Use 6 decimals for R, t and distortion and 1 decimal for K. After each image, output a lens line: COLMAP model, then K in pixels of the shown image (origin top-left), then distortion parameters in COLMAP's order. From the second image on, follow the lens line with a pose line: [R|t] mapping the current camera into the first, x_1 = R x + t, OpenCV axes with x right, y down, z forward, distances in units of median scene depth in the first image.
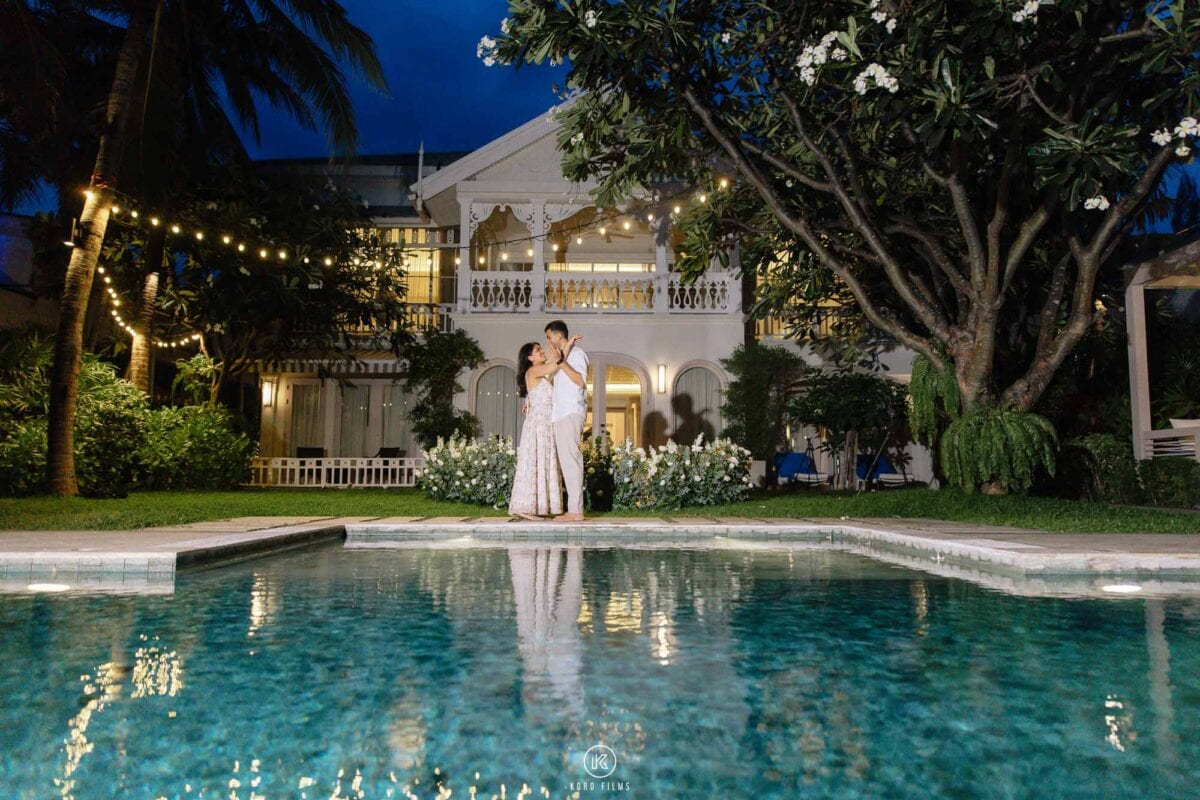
lens RADIAL K [[508.7, 0, 600.0], [0, 508.7, 400.0], [0, 0, 1]] dist [-0.000408, -0.000013]
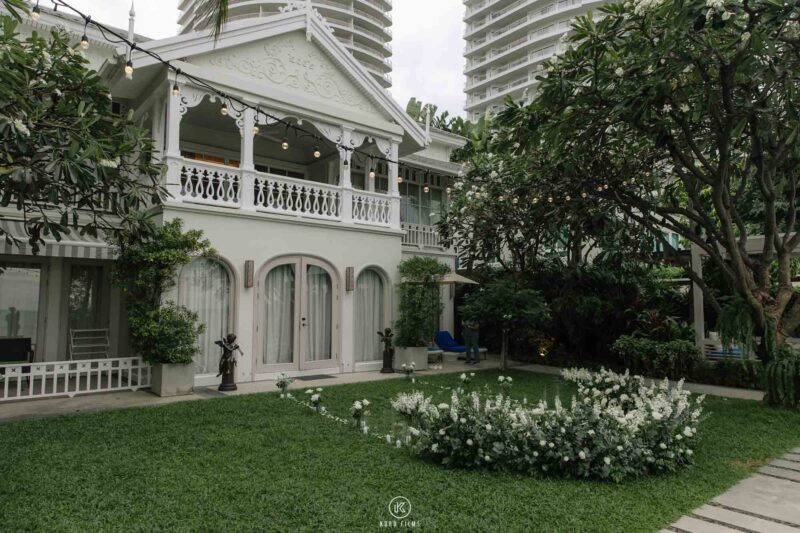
lens RADIAL K [[528.5, 0, 400.0], [0, 528.5, 266.5], [0, 0, 1]] dist [-0.001138, -0.000177]
pose [[0.779974, 0.052725, 0.623586, -0.534954], [-0.020571, 0.998066, -0.058657, -0.000402], [-0.625473, 0.032923, 0.779551, -0.018053]]
